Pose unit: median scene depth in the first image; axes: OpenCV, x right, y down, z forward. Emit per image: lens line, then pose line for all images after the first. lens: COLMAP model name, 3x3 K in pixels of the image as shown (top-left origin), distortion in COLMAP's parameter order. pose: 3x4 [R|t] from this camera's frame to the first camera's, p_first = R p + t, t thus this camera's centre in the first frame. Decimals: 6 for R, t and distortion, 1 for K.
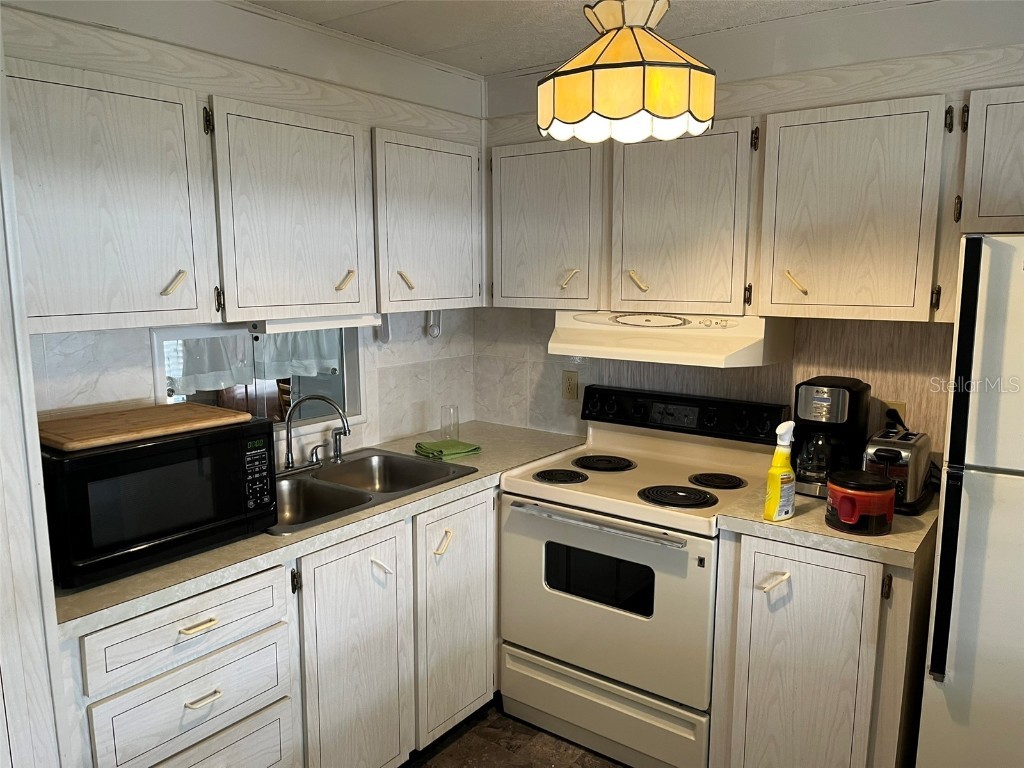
lens RADIAL K [[772.4, 0, 500.8], [0, 772.4, 388.9], [0, 0, 1]] dist [0.062060, -0.092626]
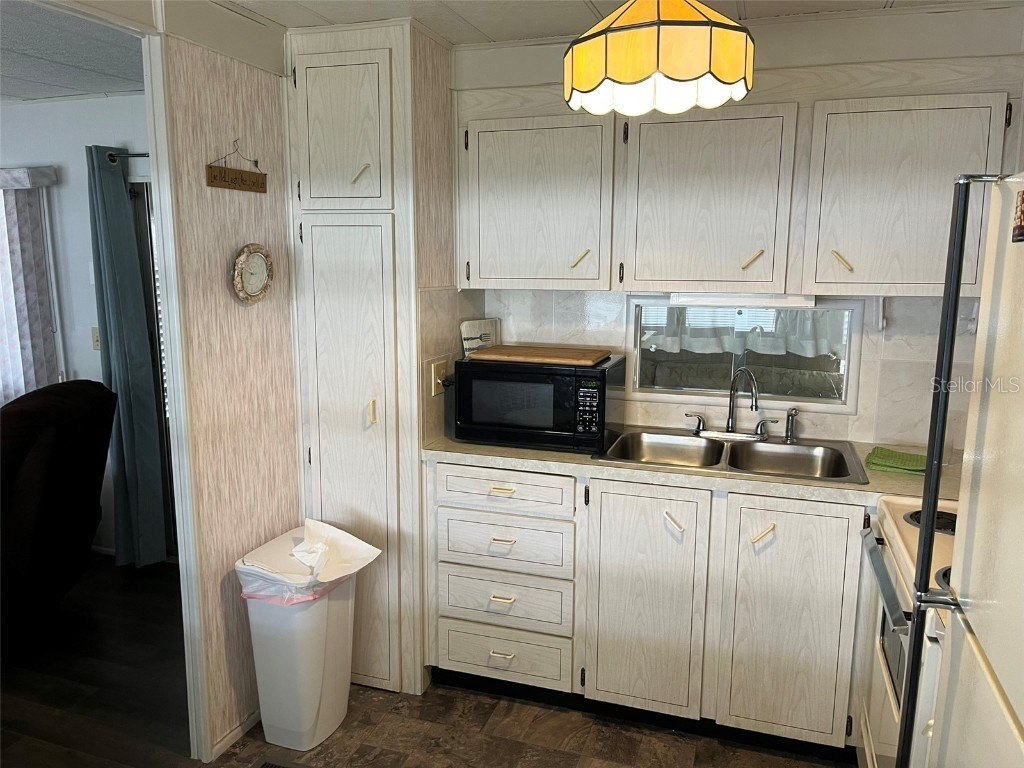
lens RADIAL K [[772.4, 0, 500.8], [0, 772.4, 388.9], [0, 0, 1]] dist [0.062060, -0.092626]
pose [[0.315301, 0.166423, -0.934285, 0.738645], [-0.152353, 0.980610, 0.123259, -0.050493], [0.936682, 0.103477, 0.334542, 0.376487]]
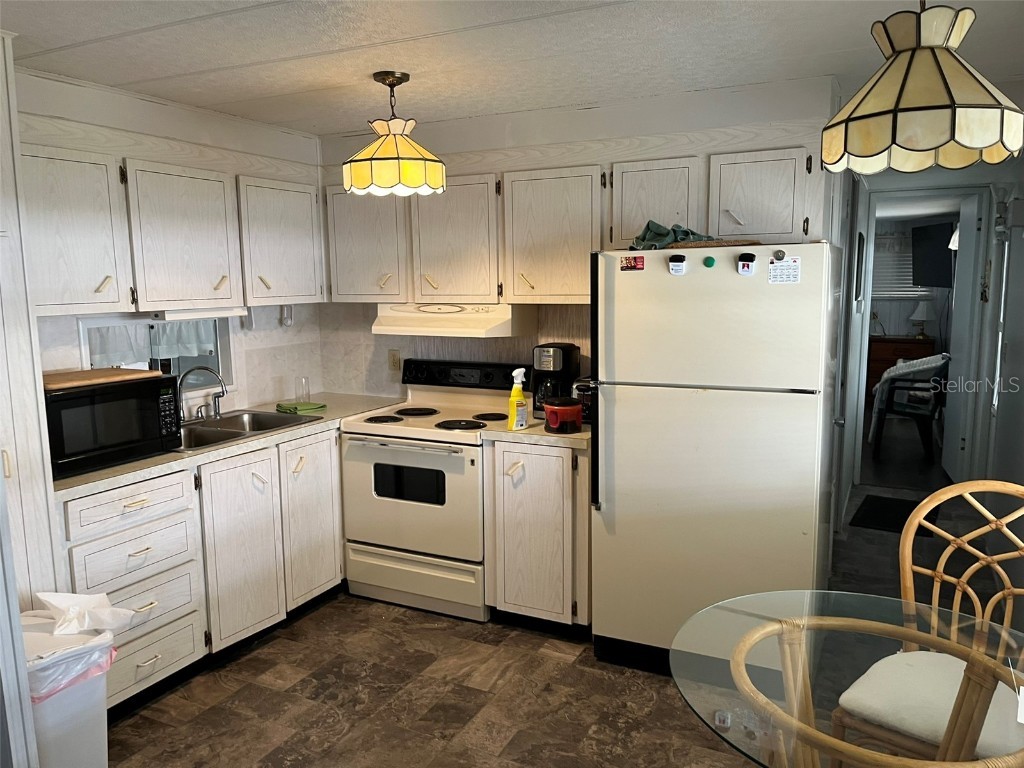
lens RADIAL K [[772.4, 0, 500.8], [0, 772.4, 388.9], [0, 0, 1]] dist [0.062060, -0.092626]
pose [[0.984048, -0.036876, 0.174038, 0.051157], [0.039228, 0.999179, -0.010094, 0.093194], [-0.173523, 0.016760, 0.984687, -0.513166]]
